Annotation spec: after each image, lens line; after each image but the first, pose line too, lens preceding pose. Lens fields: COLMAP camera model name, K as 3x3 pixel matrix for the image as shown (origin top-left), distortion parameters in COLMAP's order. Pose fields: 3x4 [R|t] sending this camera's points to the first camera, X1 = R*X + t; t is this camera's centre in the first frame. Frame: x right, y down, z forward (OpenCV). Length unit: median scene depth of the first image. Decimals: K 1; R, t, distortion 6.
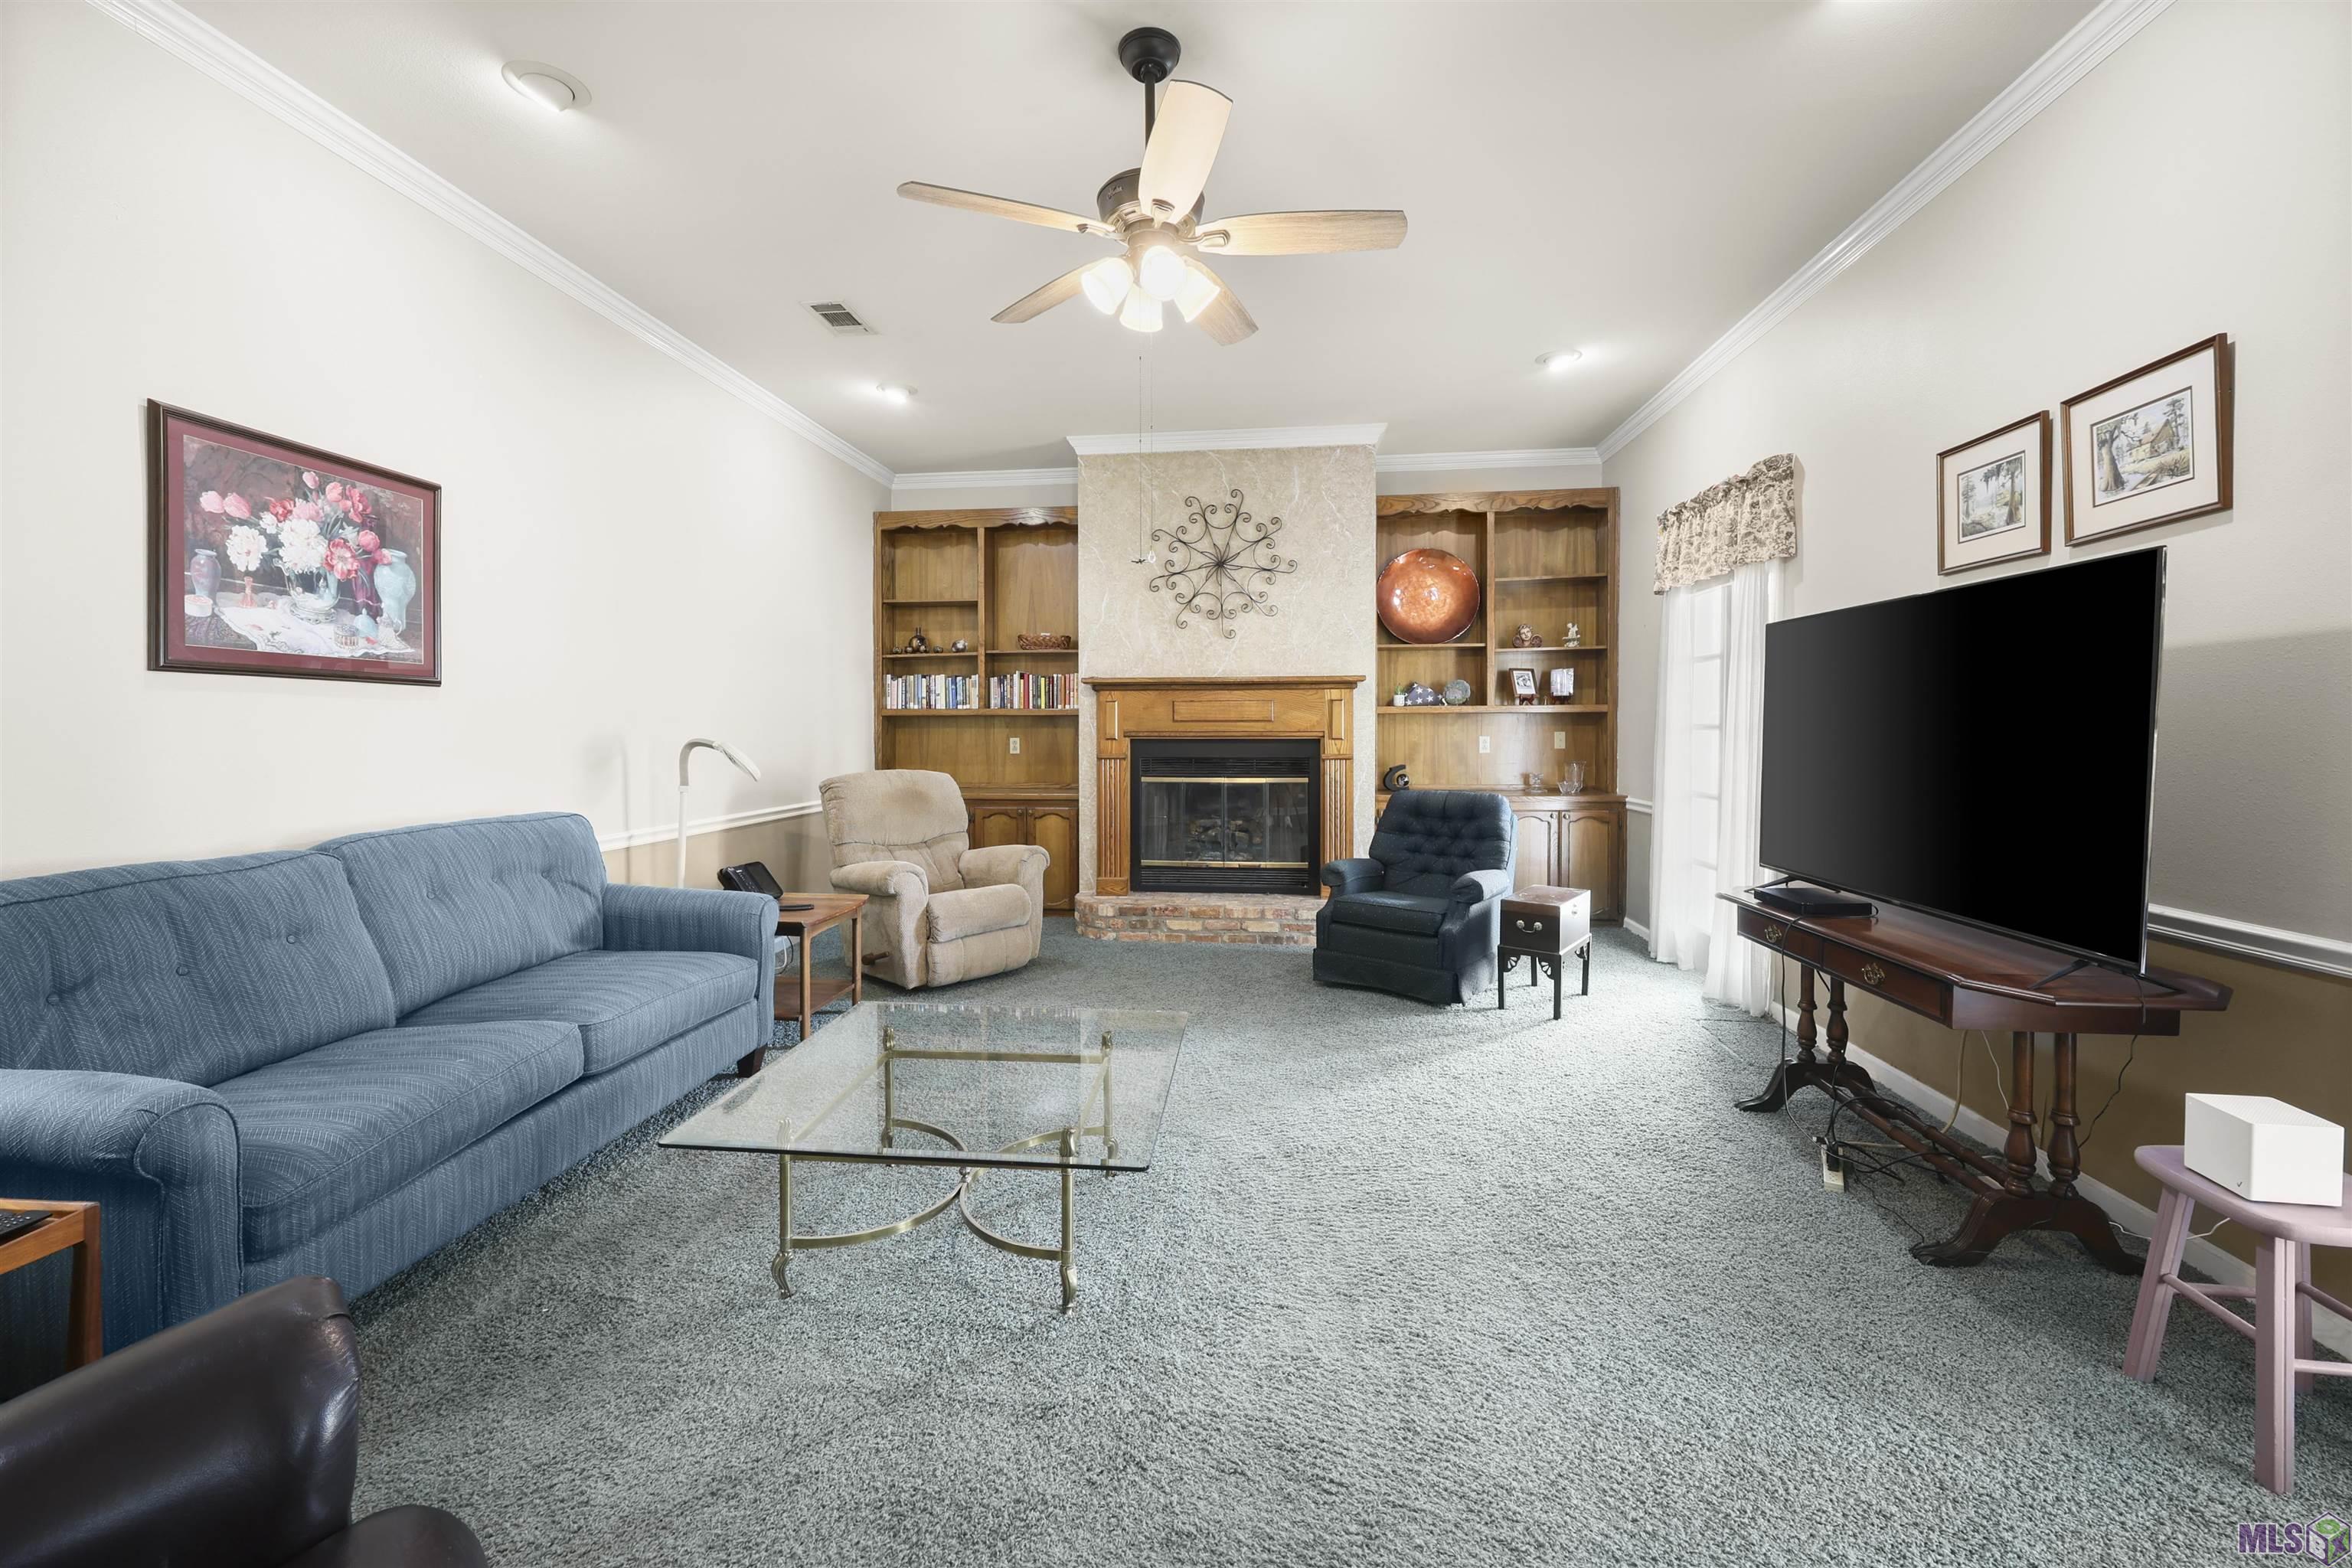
lens RADIAL K [[963.6, 0, 1168.4], [0, 963.6, 749.0], [0, 0, 1]] dist [0.000612, 0.000056]
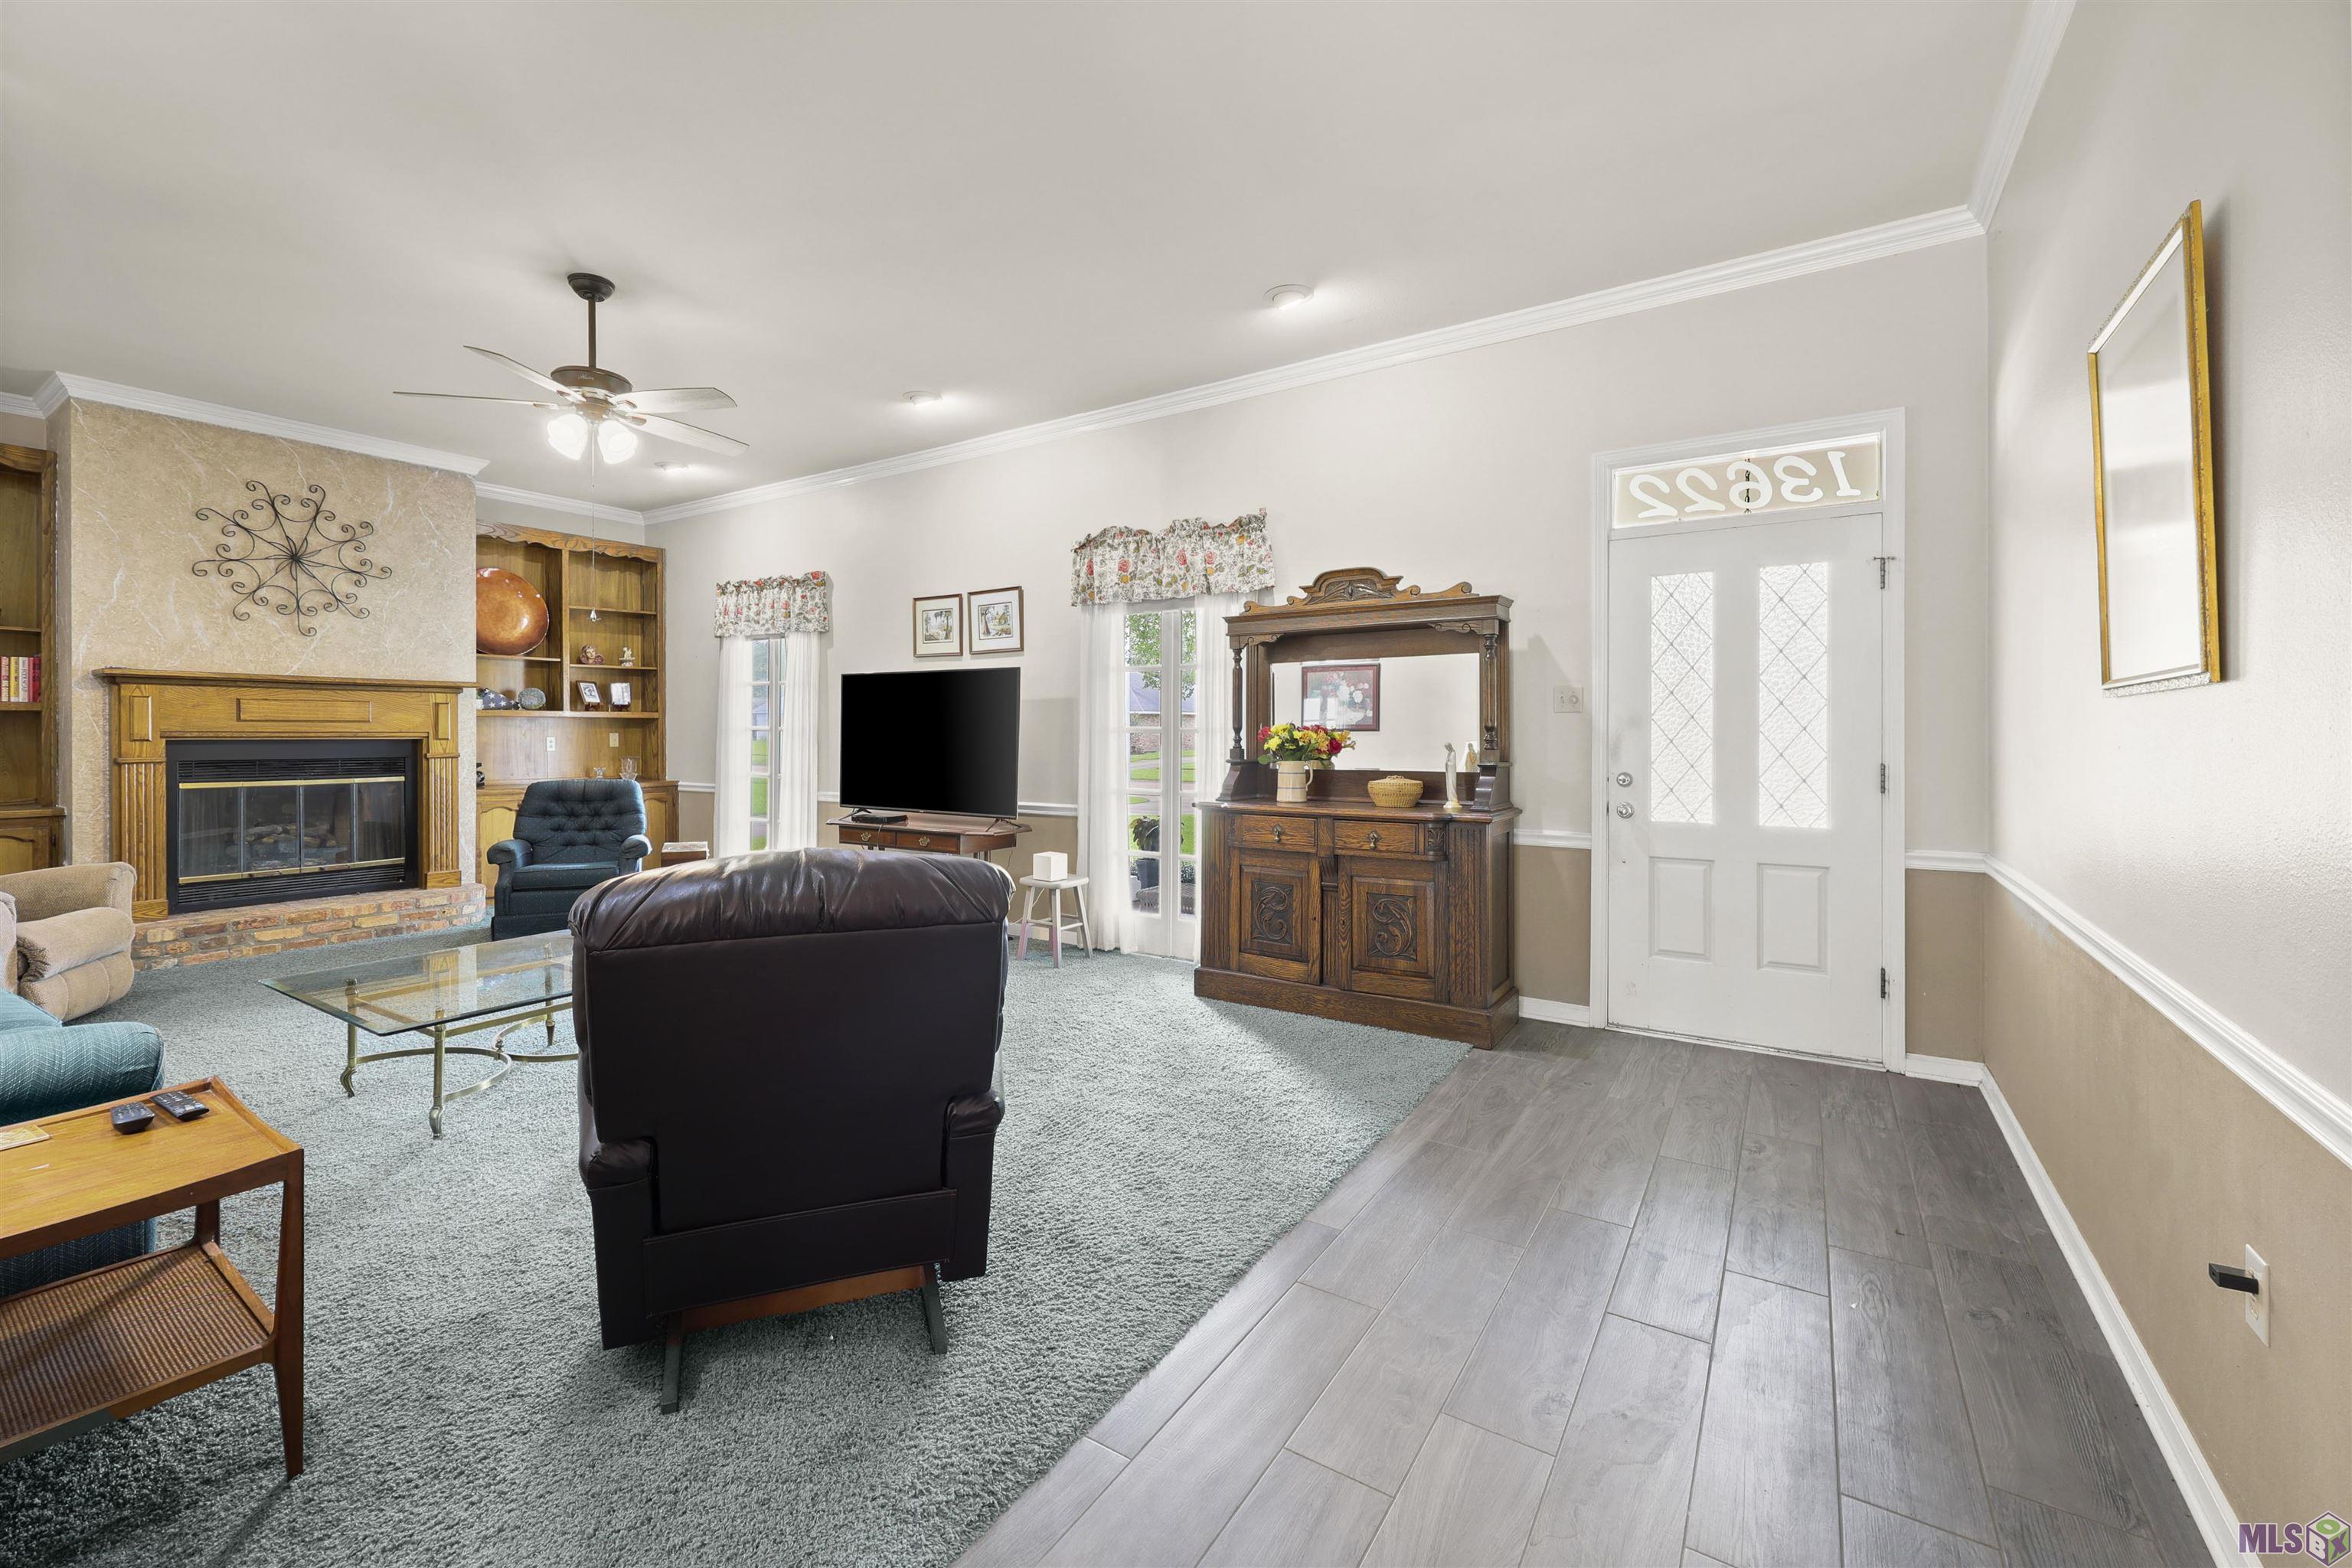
lens RADIAL K [[963.6, 0, 1168.4], [0, 963.6, 749.0], [0, 0, 1]] dist [0.000612, 0.000056]
pose [[0.434571, -0.012837, 0.900546, -0.438425], [0.015061, 0.999862, 0.006984, 0.005186], [-0.900512, 0.010528, 0.434704, -0.203616]]
